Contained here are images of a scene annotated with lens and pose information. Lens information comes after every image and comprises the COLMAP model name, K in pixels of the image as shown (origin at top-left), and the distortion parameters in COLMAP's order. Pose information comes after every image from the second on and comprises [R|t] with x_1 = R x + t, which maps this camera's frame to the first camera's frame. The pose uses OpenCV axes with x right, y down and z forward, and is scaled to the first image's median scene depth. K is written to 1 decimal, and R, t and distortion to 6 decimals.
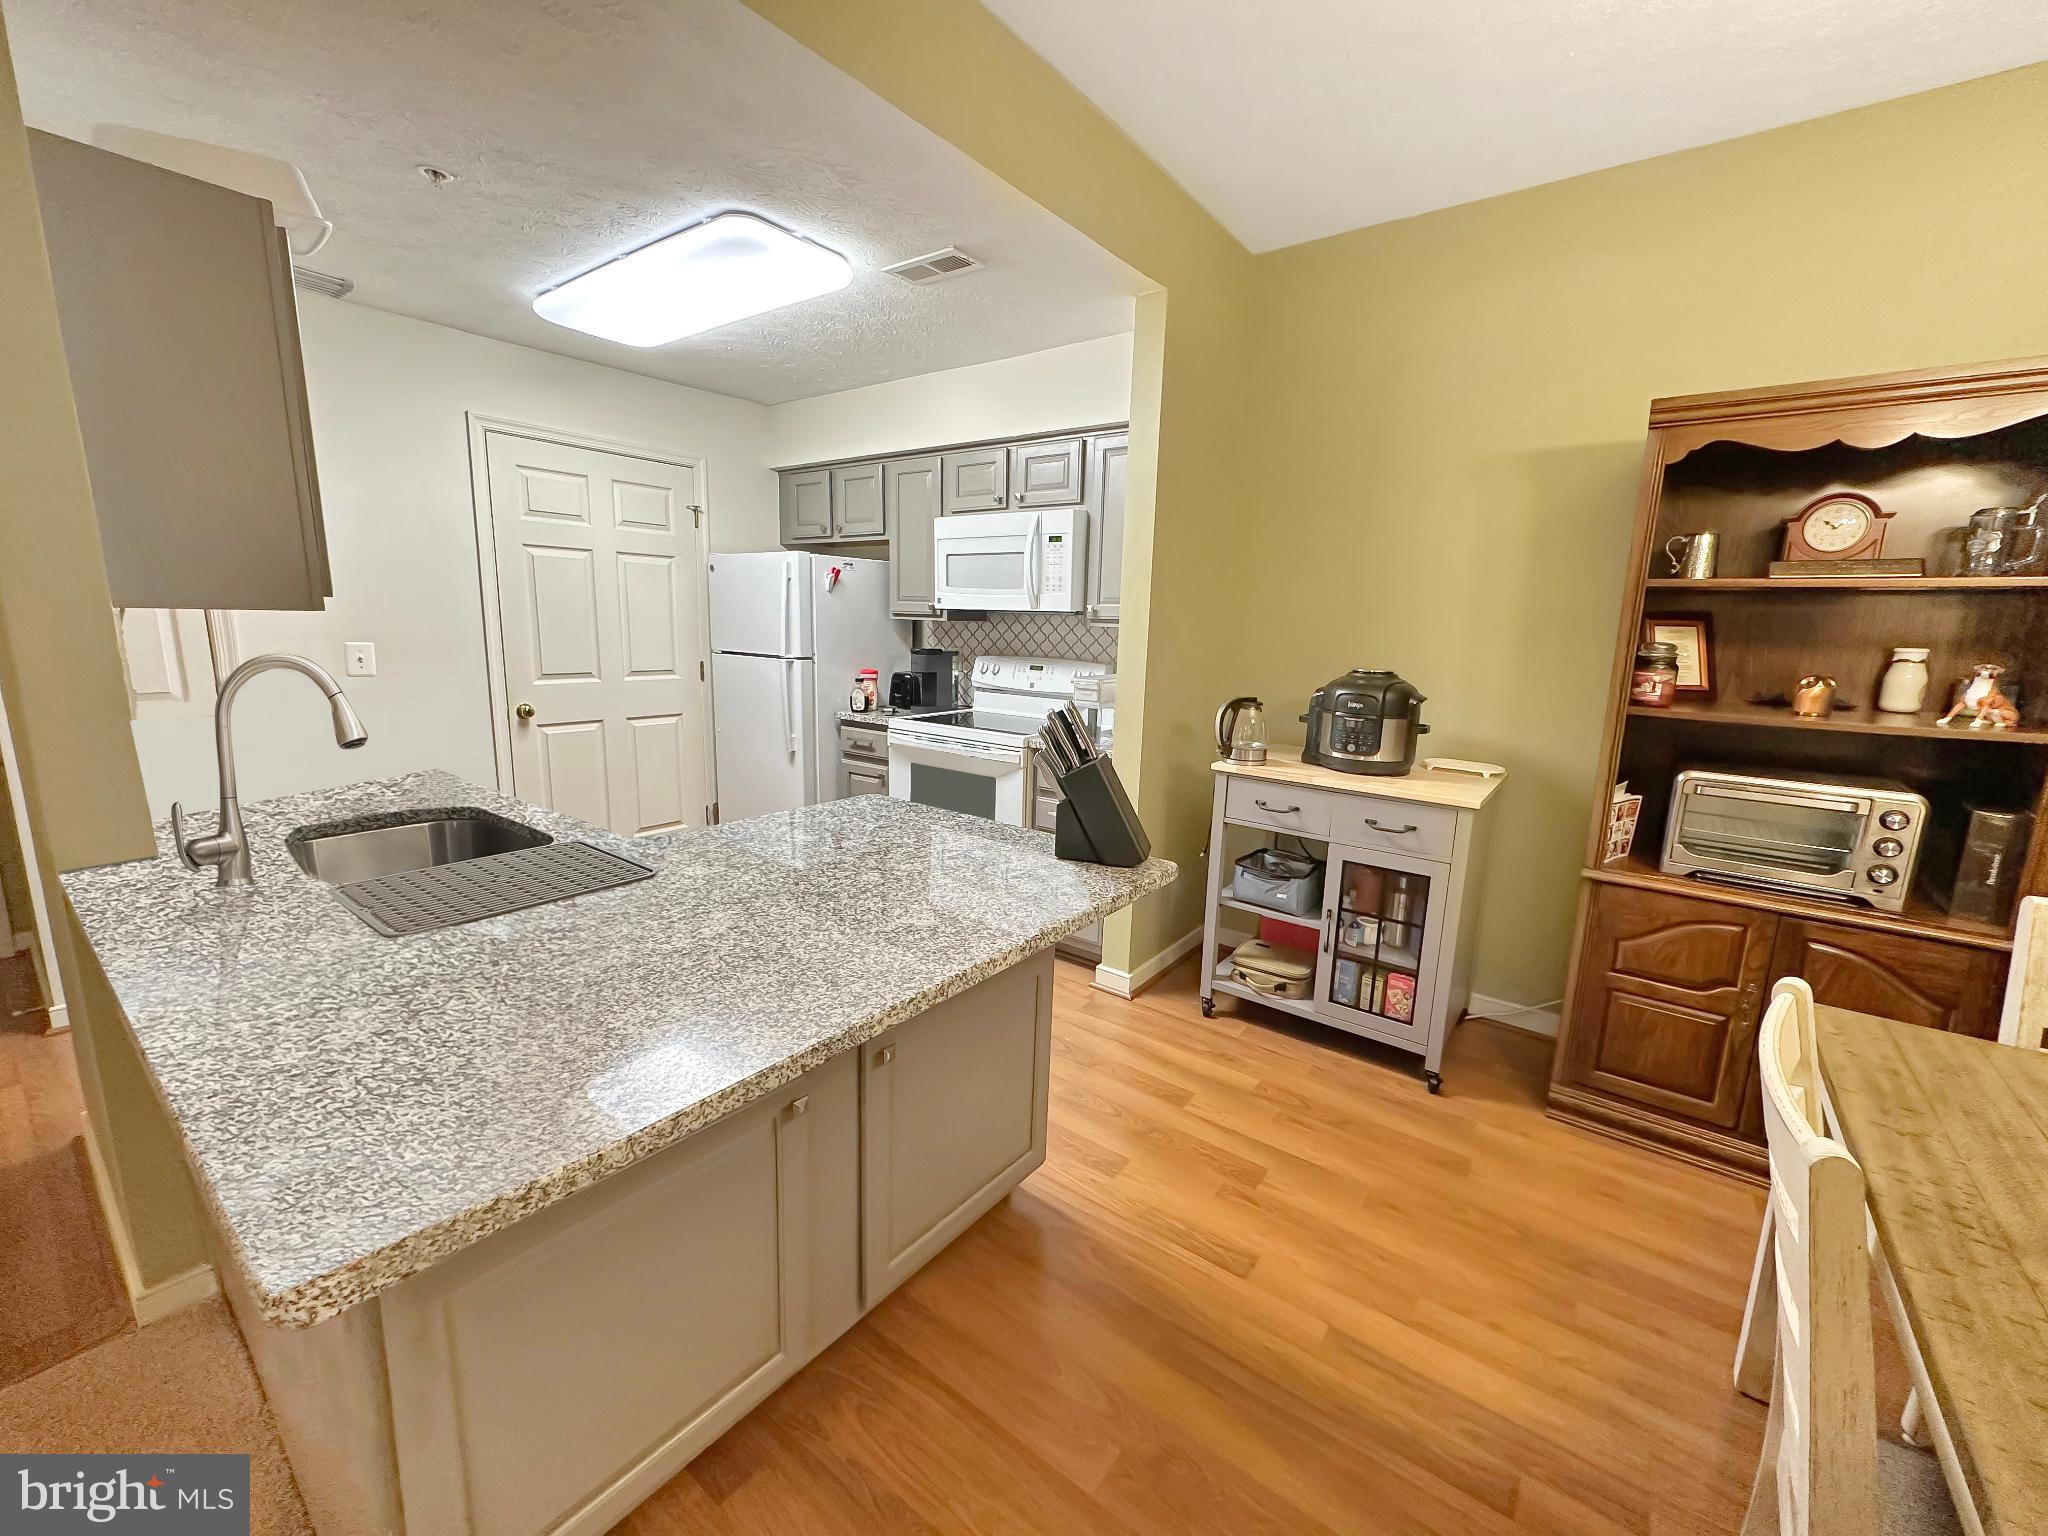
lens RADIAL K [[816.8, 0, 1024.0], [0, 816.8, 768.0], [0, 0, 1]] dist [-0.000323, -0.000091]
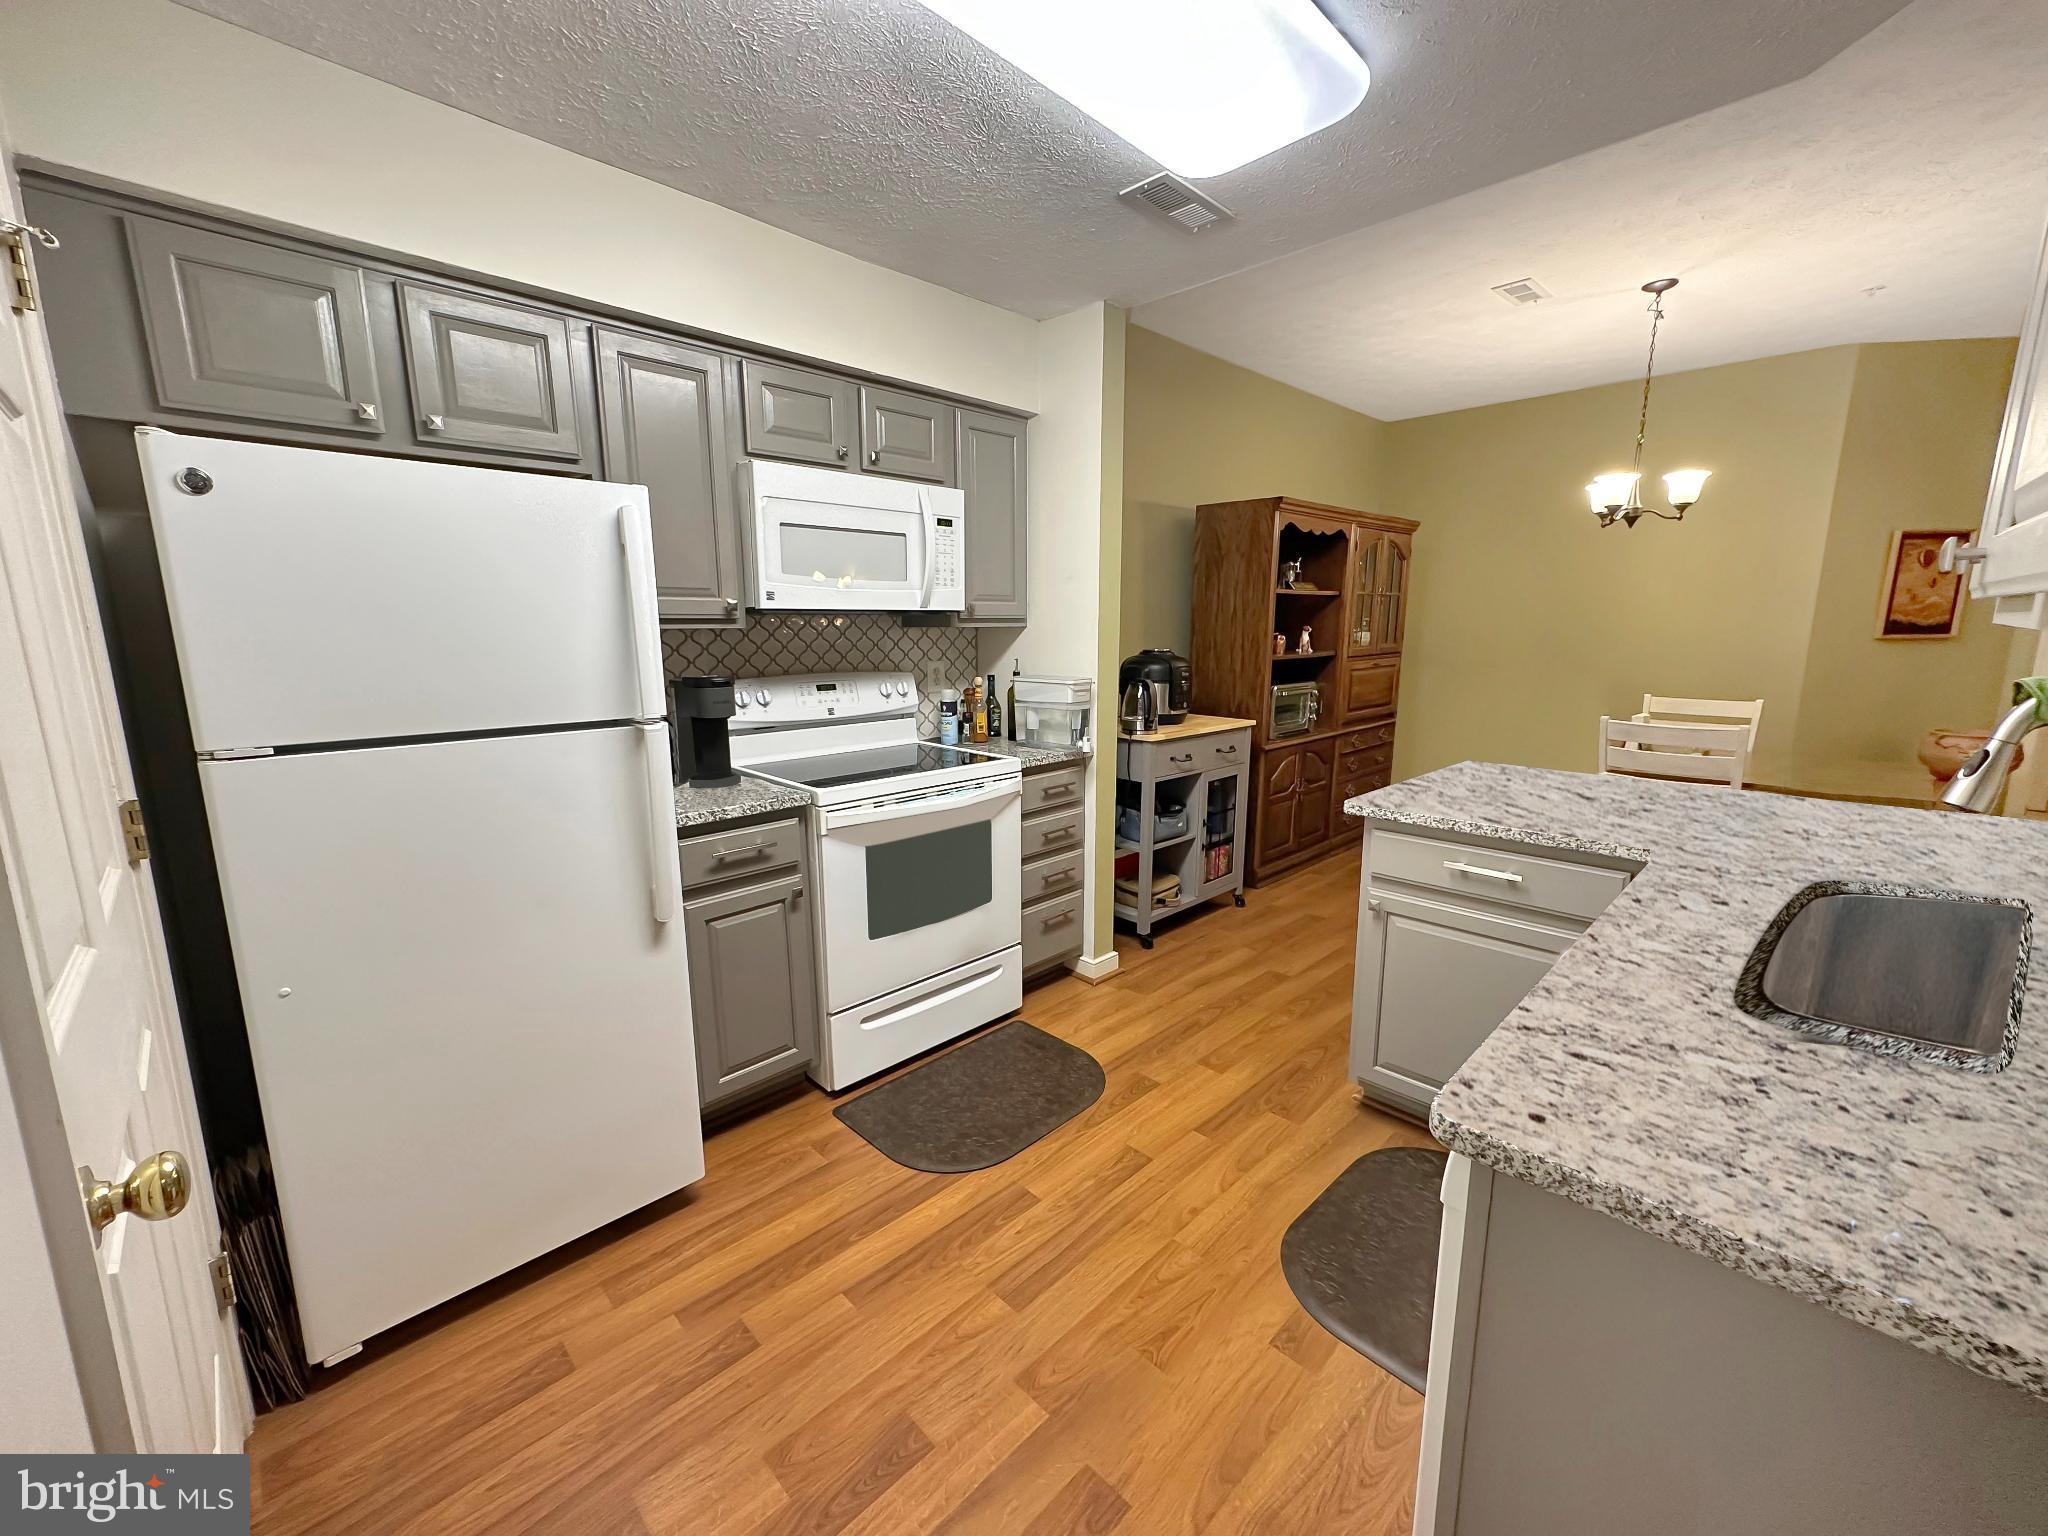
lens RADIAL K [[816.8, 0, 1024.0], [0, 816.8, 768.0], [0, 0, 1]] dist [-0.000323, -0.000091]
pose [[0.142771, -0.199175, 0.969508, -0.772538], [0.190387, 0.966776, 0.170578, -0.161112], [-0.971272, 0.160229, 0.175948, 0.791207]]
